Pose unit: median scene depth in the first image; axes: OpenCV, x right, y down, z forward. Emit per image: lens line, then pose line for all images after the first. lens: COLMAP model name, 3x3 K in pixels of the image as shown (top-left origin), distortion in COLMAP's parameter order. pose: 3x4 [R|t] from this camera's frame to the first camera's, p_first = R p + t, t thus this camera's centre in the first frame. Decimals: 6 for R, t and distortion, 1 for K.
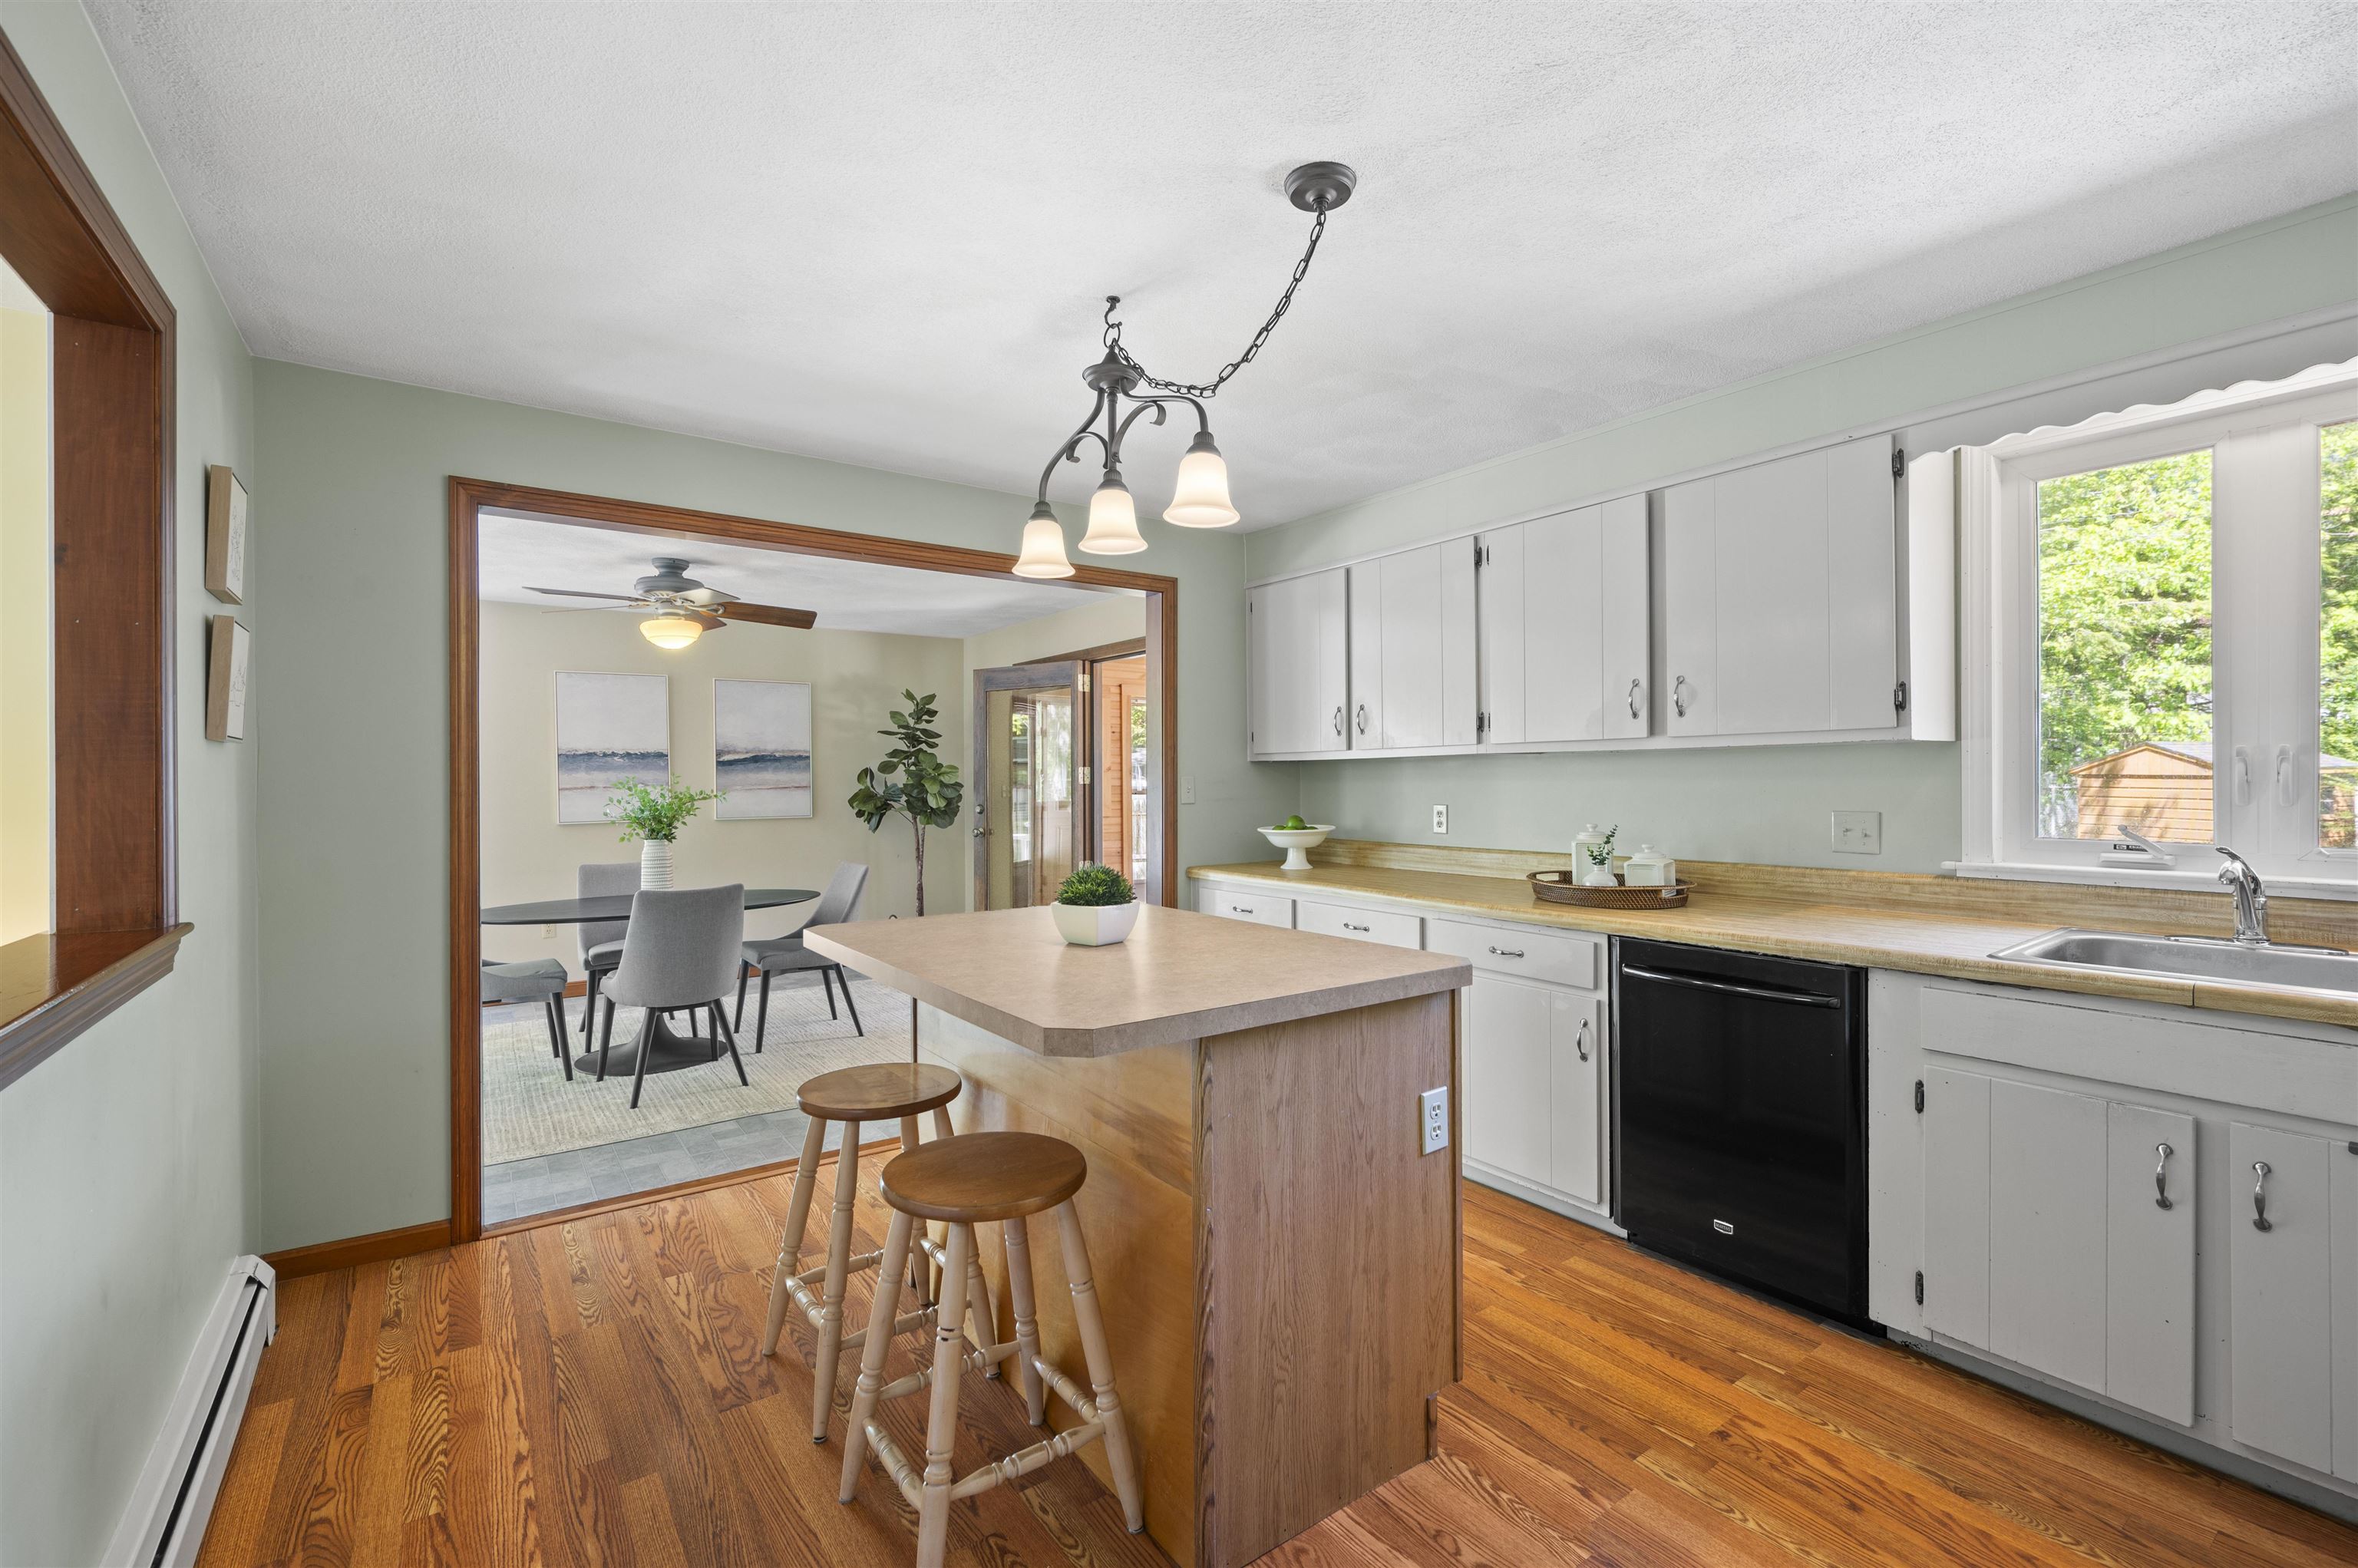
lens RADIAL K [[1016.0, 0, 1179.0], [0, 1016.0, 784.0], [0, 0, 1]] dist [0.000779, -0.000068]
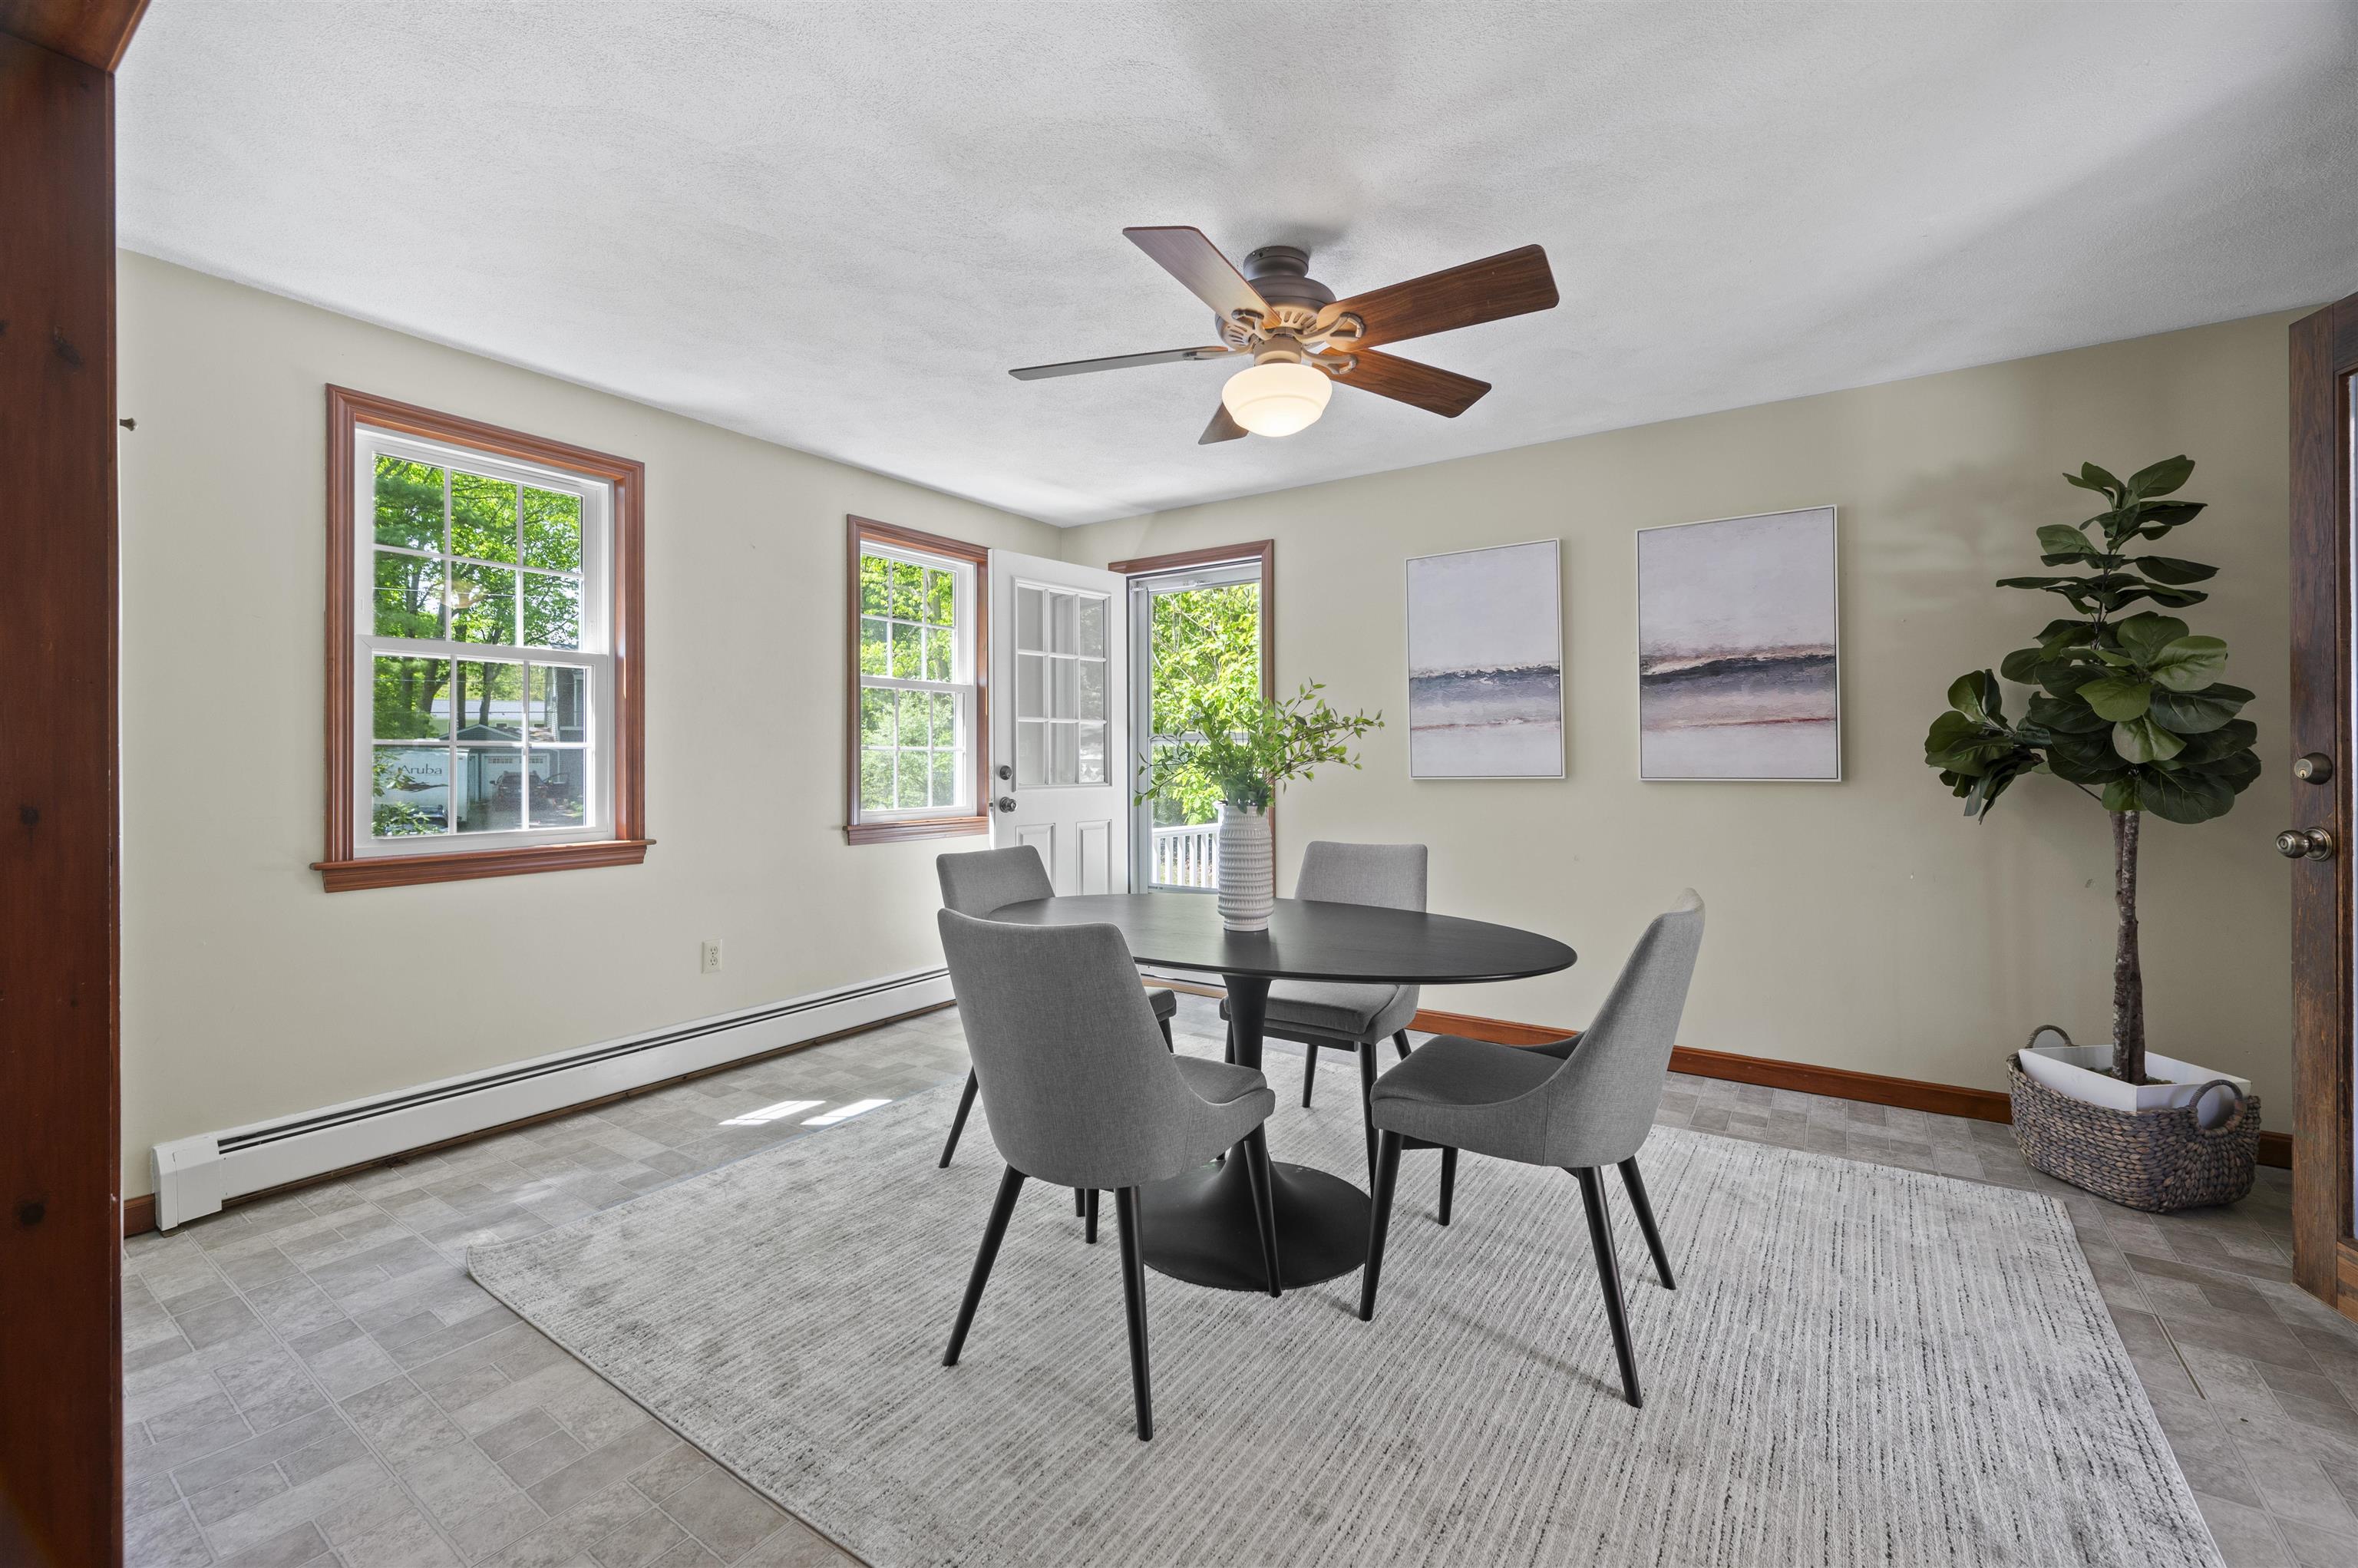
lens RADIAL K [[963.9, 0, 1191.6], [0, 963.9, 753.9], [0, 0, 1]] dist [0.001257, 0.000046]
pose [[0.358227, 0.000615, -0.933635, -0.104828], [-0.000175, 1.000000, 0.000592, 0.046307], [0.933635, -0.000049, 0.358227, 1.319457]]
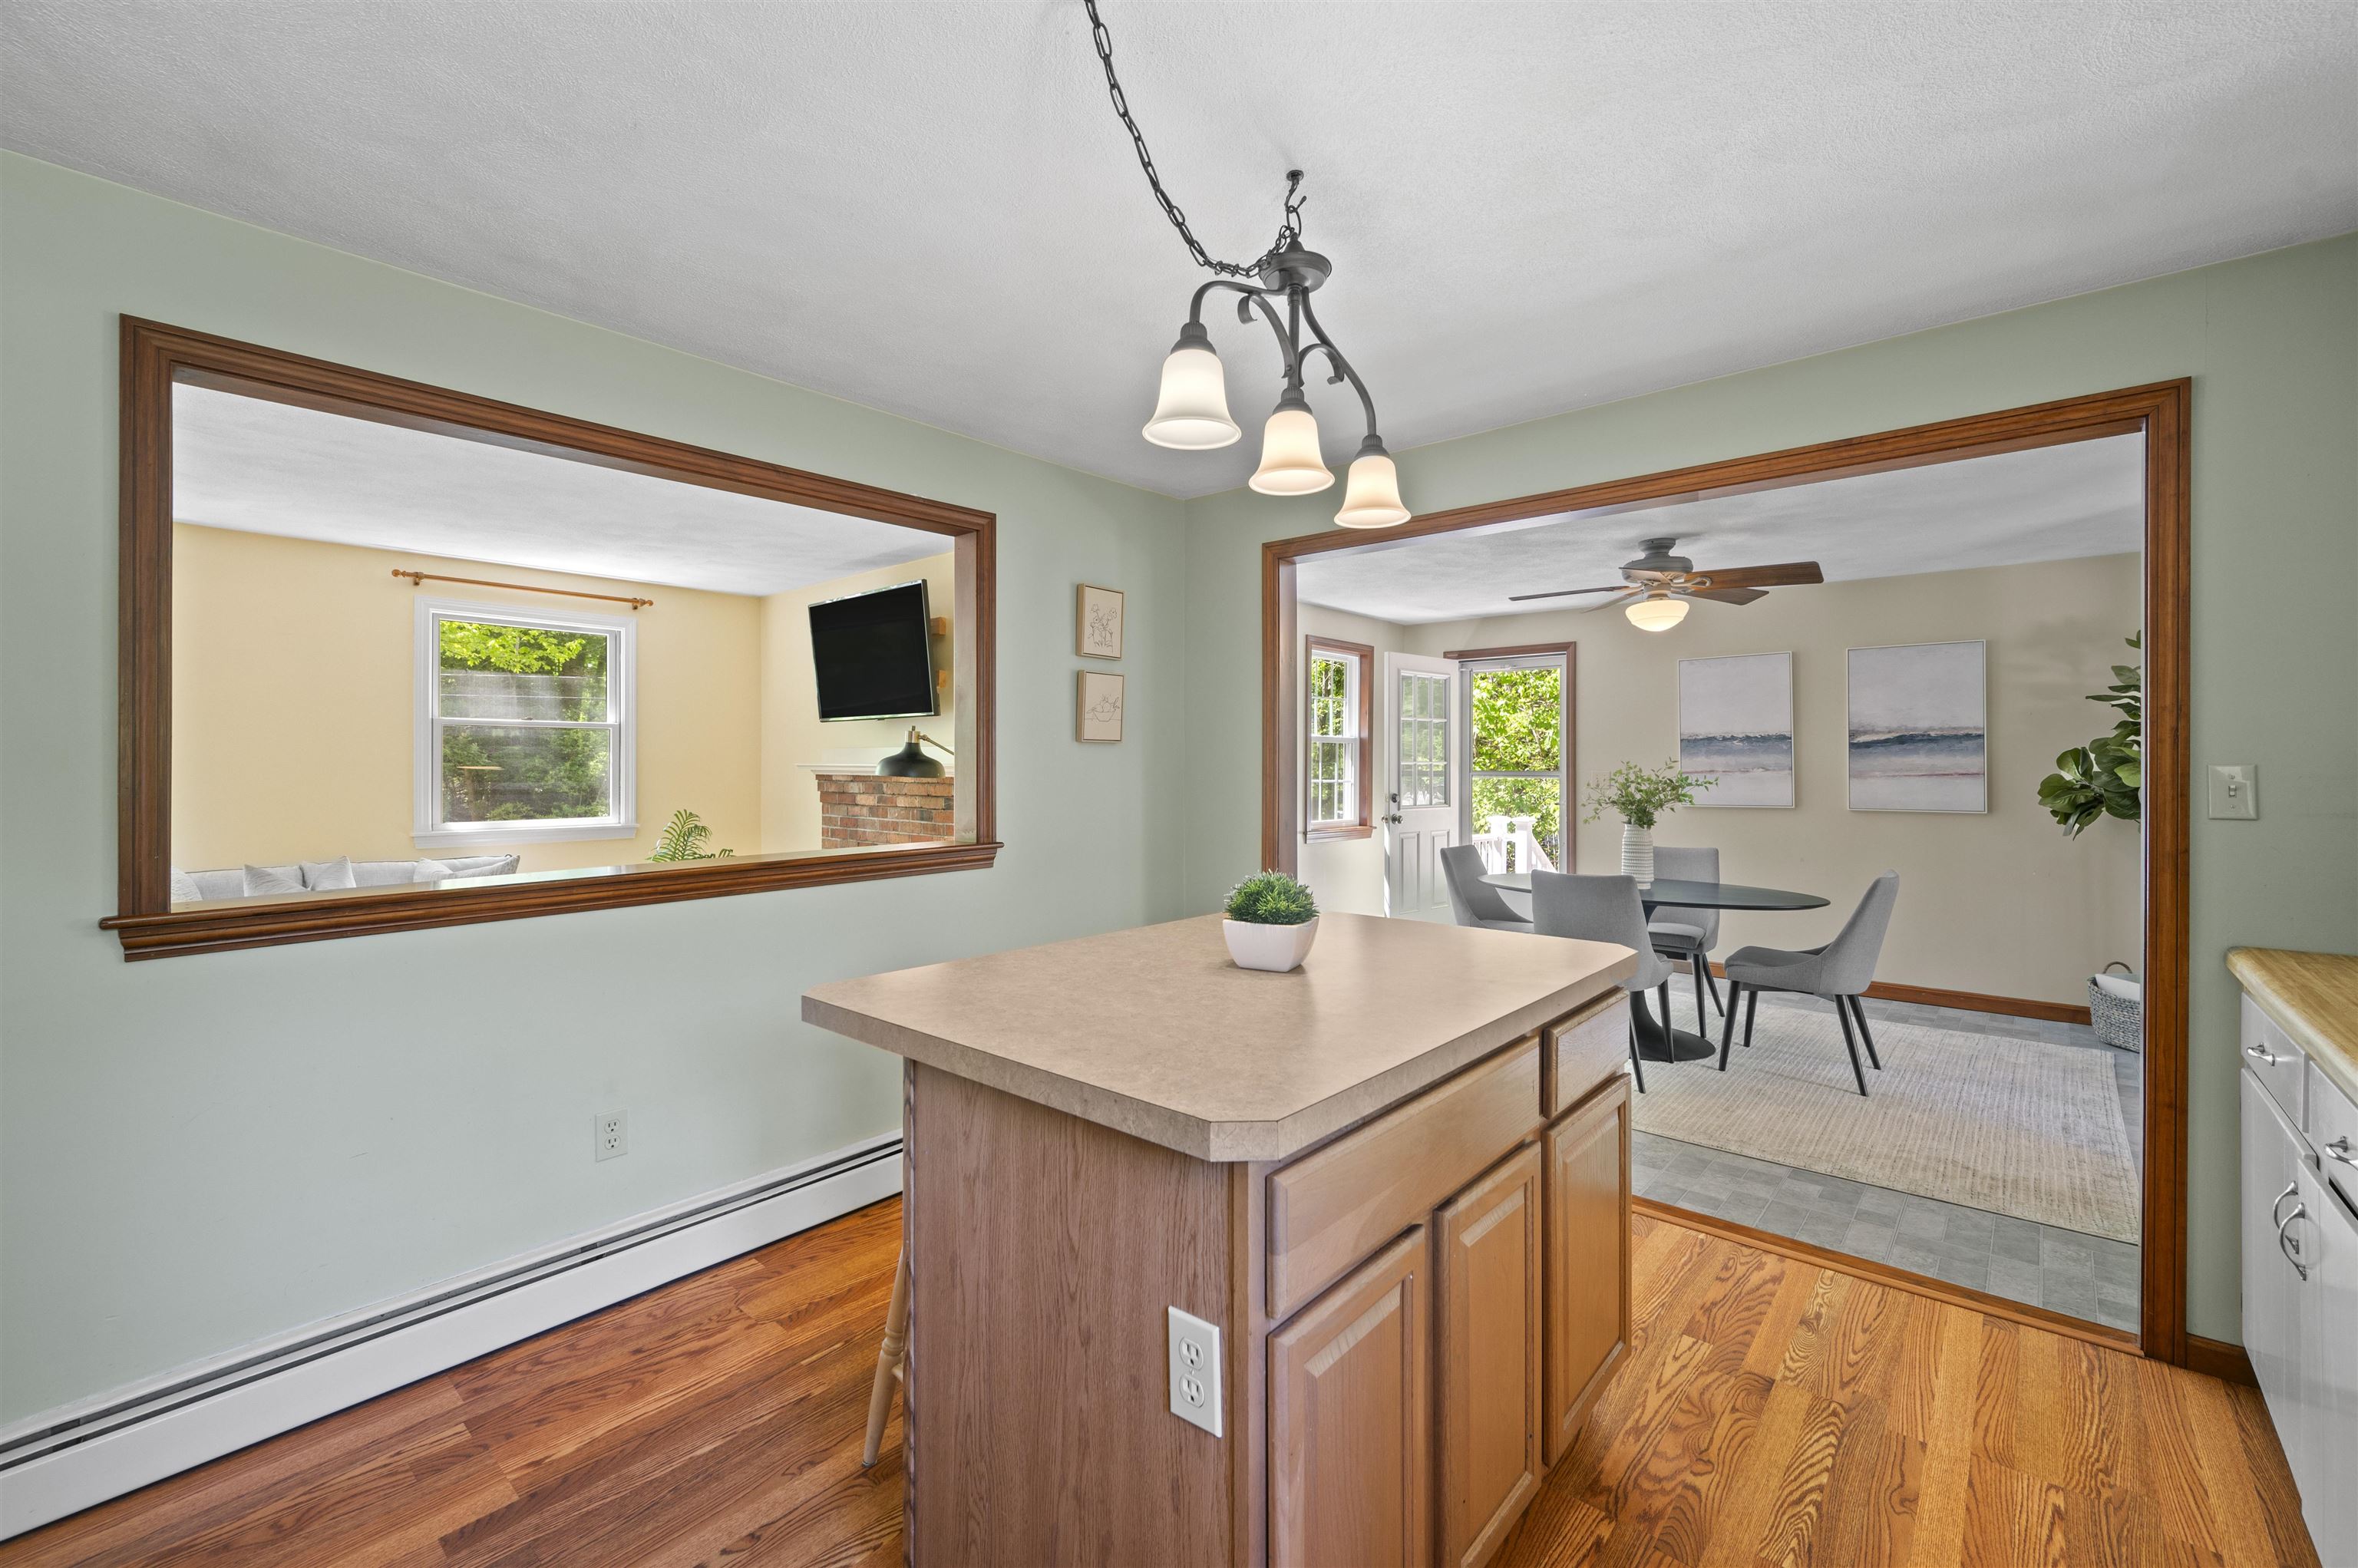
lens RADIAL K [[974.8, 0, 1183.8], [0, 974.8, 759.6], [0, 0, 1]] dist [-0.002549, 0.000154]
pose [[0.233179, 0.000529, -0.972434, 0.516523], [-0.006096, 0.999981, -0.000918, -0.009120], [0.972415, 0.006142, 0.233178, 0.567772]]
